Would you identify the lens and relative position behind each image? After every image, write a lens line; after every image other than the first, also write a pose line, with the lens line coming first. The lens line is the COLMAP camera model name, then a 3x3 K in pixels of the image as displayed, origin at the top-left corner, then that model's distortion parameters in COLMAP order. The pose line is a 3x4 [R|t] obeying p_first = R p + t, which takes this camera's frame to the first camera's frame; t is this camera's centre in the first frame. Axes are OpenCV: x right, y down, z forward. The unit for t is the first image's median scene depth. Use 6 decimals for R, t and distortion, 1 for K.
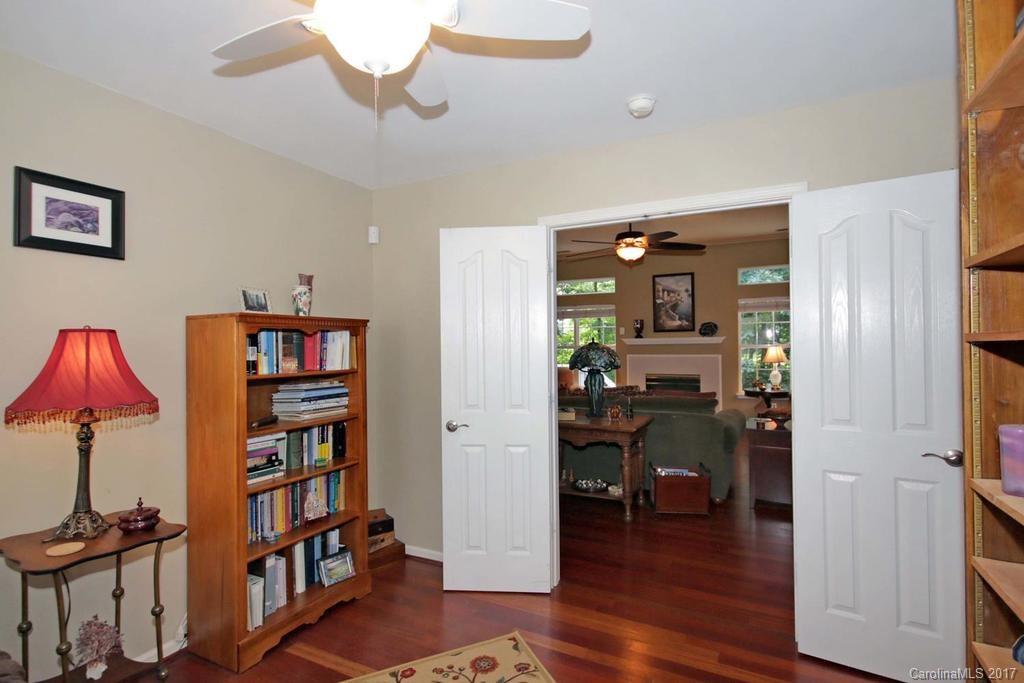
lens RADIAL K [[500.1, 0, 518.0], [0, 500.1, 341.4], [0, 0, 1]] dist [0.004250, -0.002703]
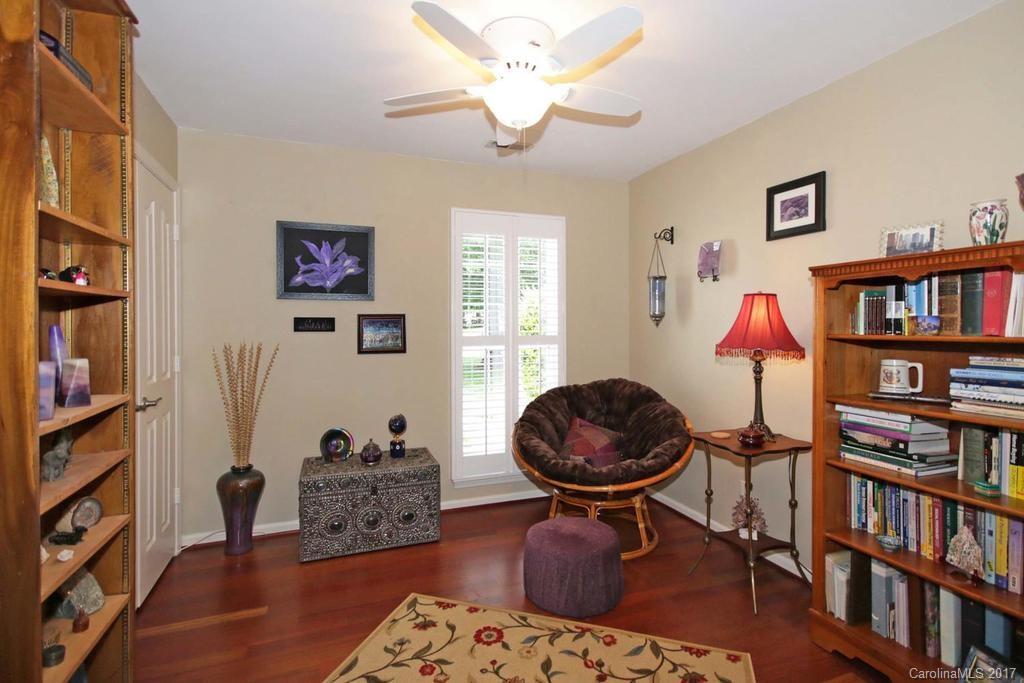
lens RADIAL K [[500.1, 0, 512.8], [0, 500.1, 330.8], [0, 0, 1]] dist [0.004250, -0.002703]
pose [[-0.693904, 0.016828, -0.719871, 0.514640], [0.013349, 0.999856, 0.010506, 0.044803], [0.719944, -0.002319, -0.694029, 1.207277]]
